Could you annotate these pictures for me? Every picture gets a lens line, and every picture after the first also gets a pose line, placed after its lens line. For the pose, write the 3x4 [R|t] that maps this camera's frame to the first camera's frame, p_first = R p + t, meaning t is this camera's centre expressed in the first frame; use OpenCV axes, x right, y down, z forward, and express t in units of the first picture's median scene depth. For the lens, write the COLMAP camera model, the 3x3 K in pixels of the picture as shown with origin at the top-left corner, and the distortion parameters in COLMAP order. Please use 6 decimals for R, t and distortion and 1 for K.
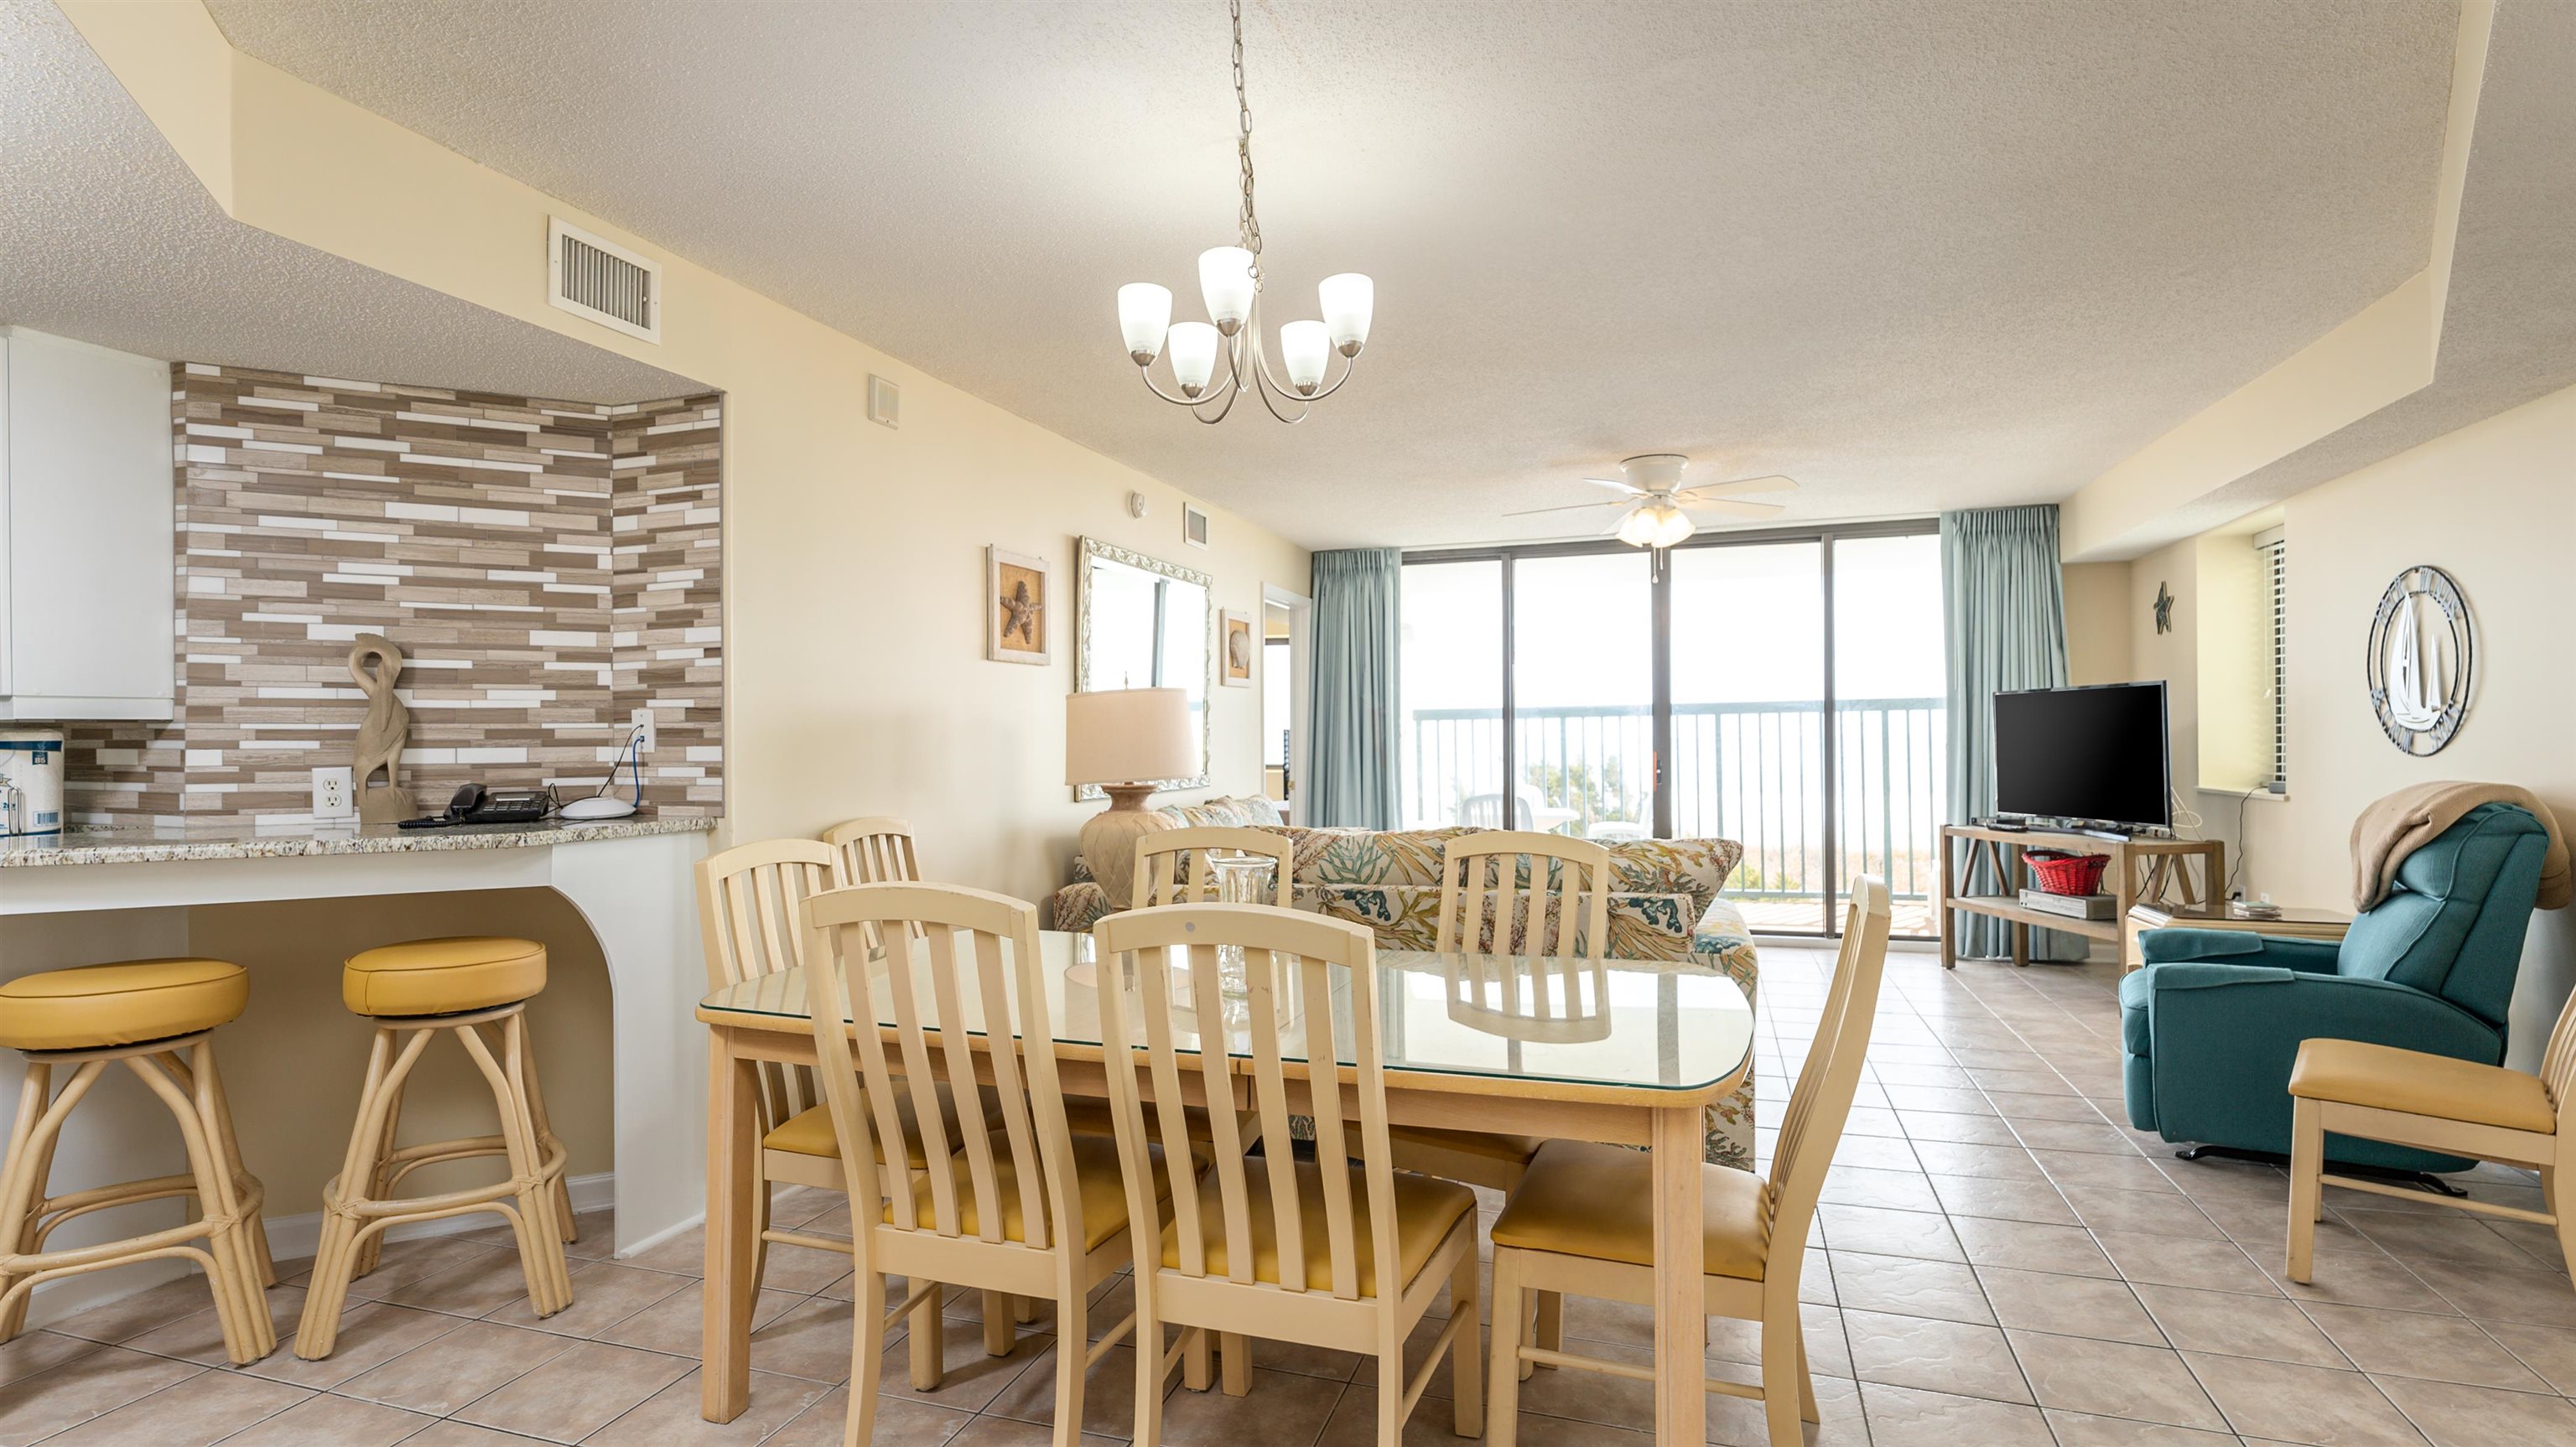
lens RADIAL K [[1233.0, 0, 1295.4], [0, 1233.0, 712.2], [0, 0, 1]] dist [0.001579, 0.002231]
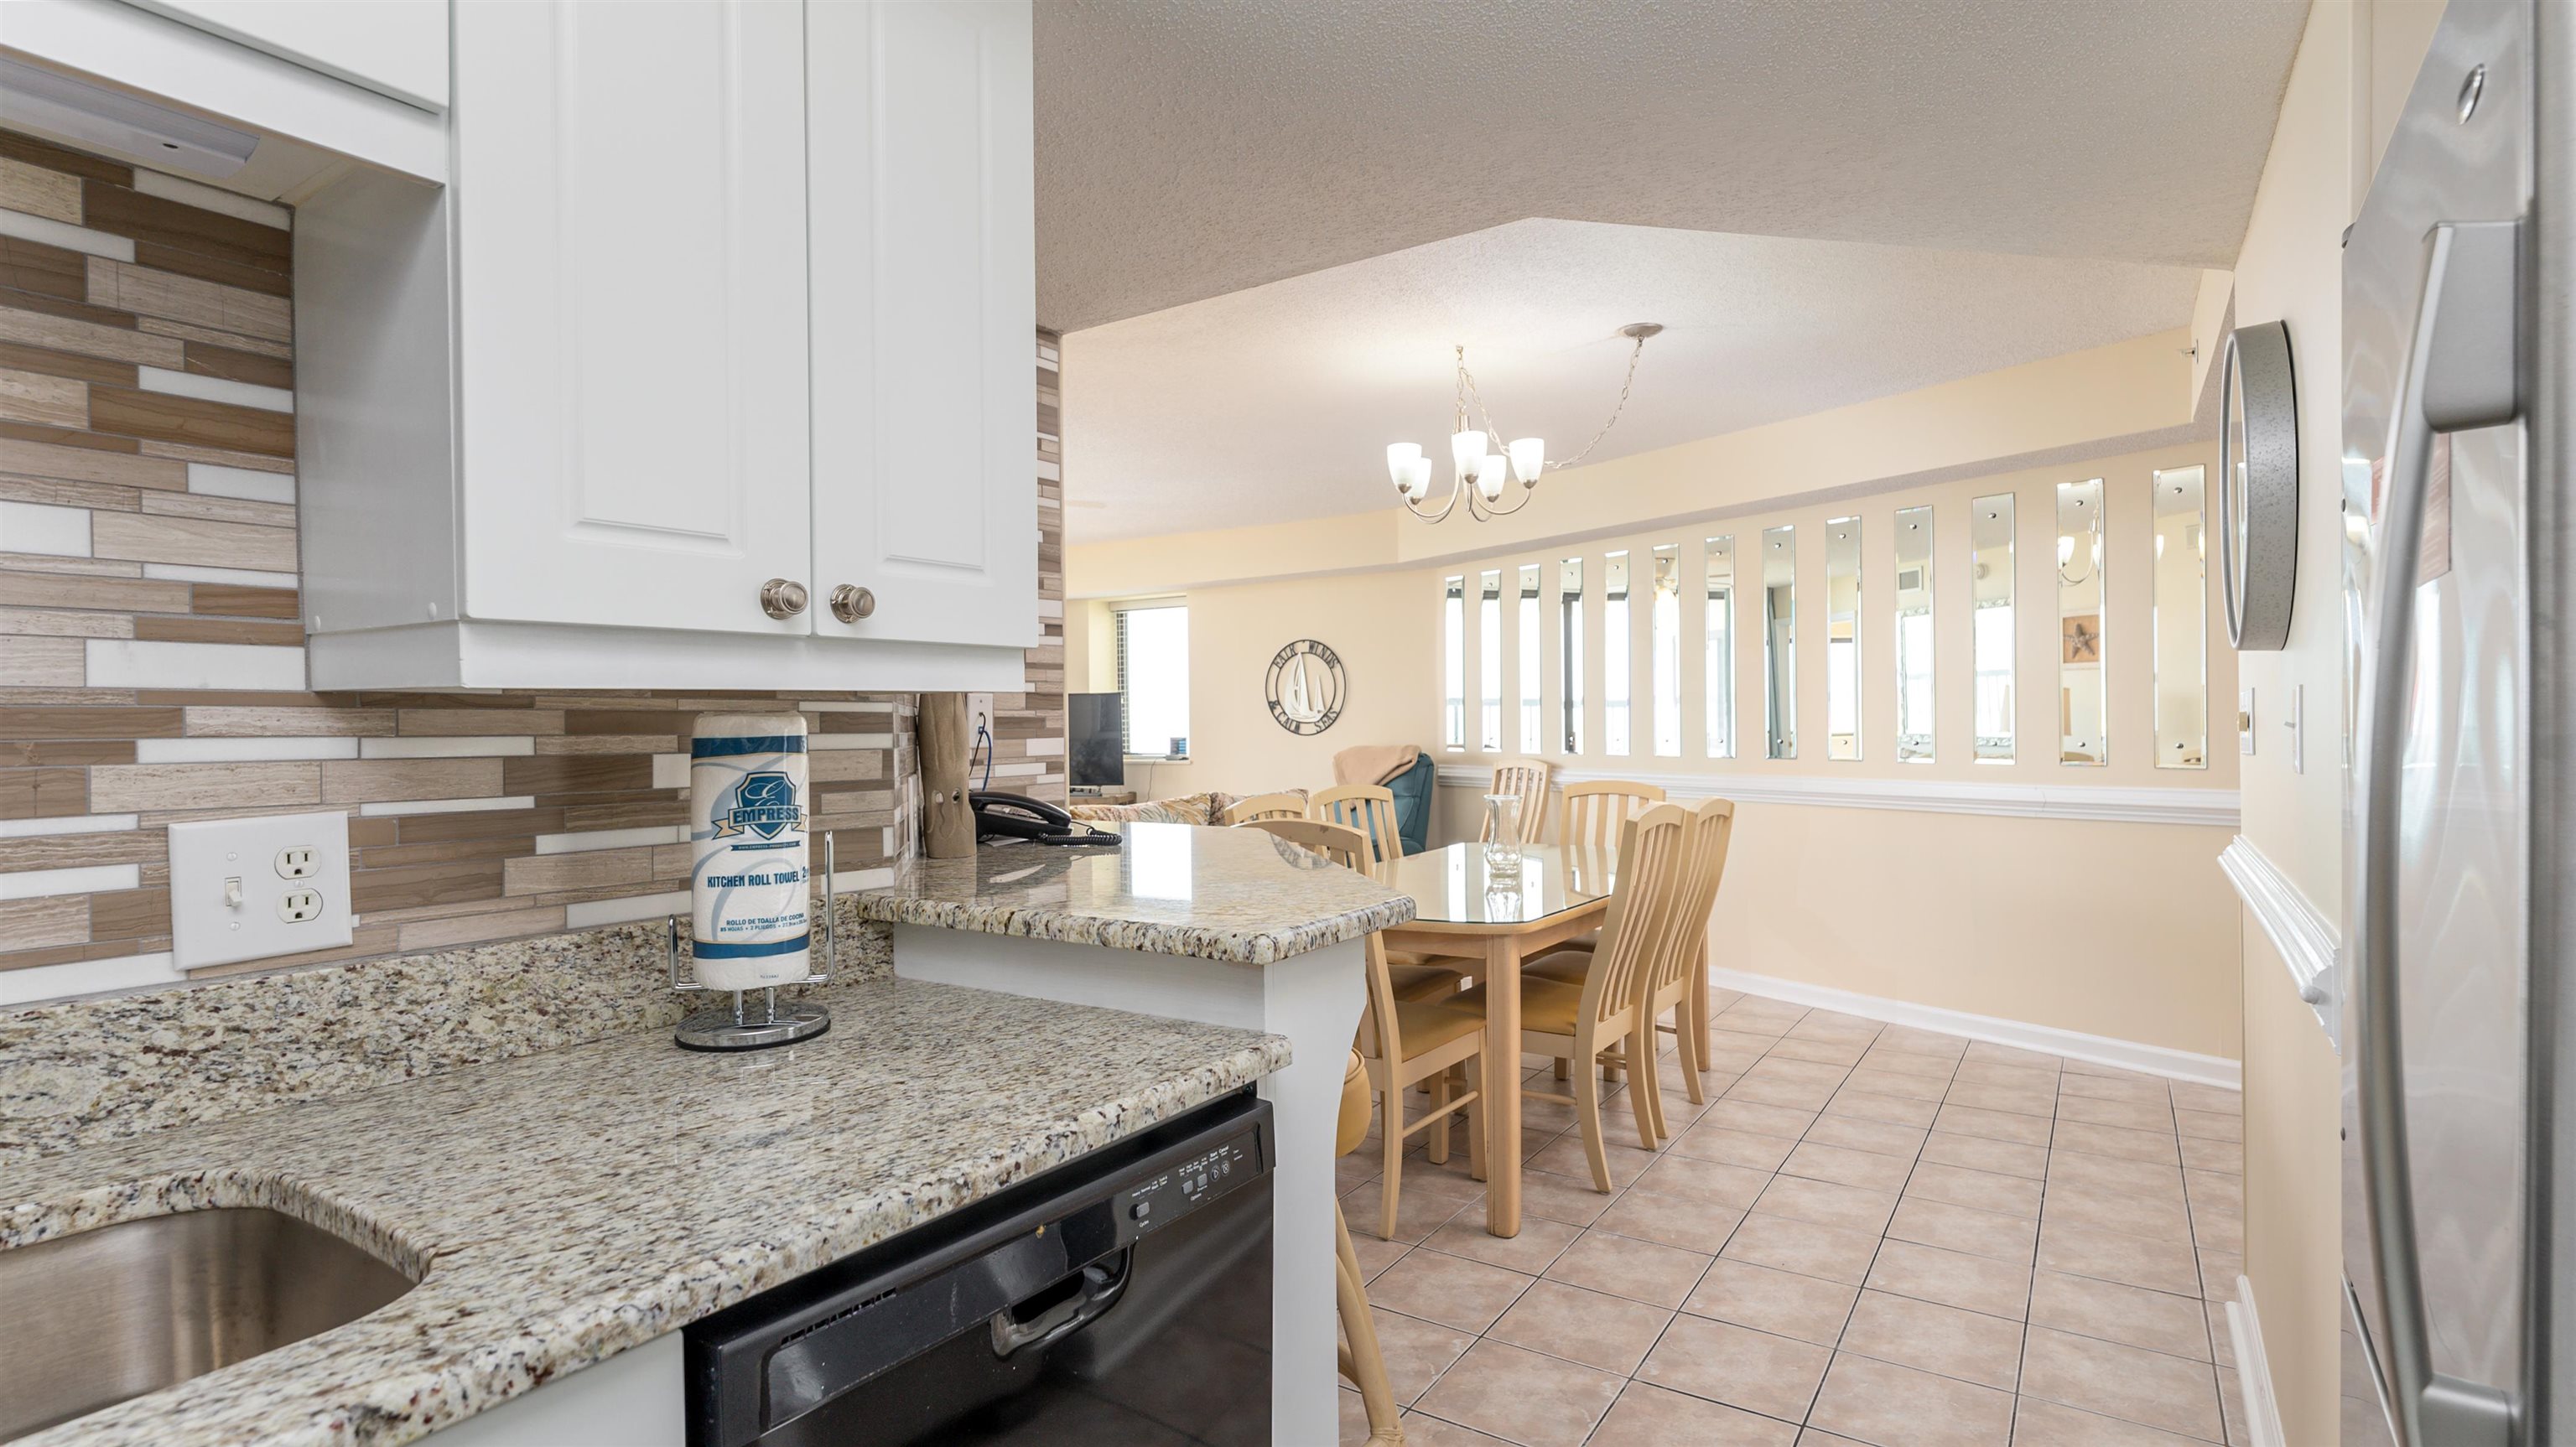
lens RADIAL K [[1233.0, 0, 1288.4], [0, 1233.0, 725.5], [0, 0, 1]] dist [0.001579, 0.002231]
pose [[0.271463, -0.002330, 0.962446, -0.589788], [-0.009479, 0.999942, 0.005095, 0.006073], [-0.962402, -0.010506, 0.271425, 0.281451]]
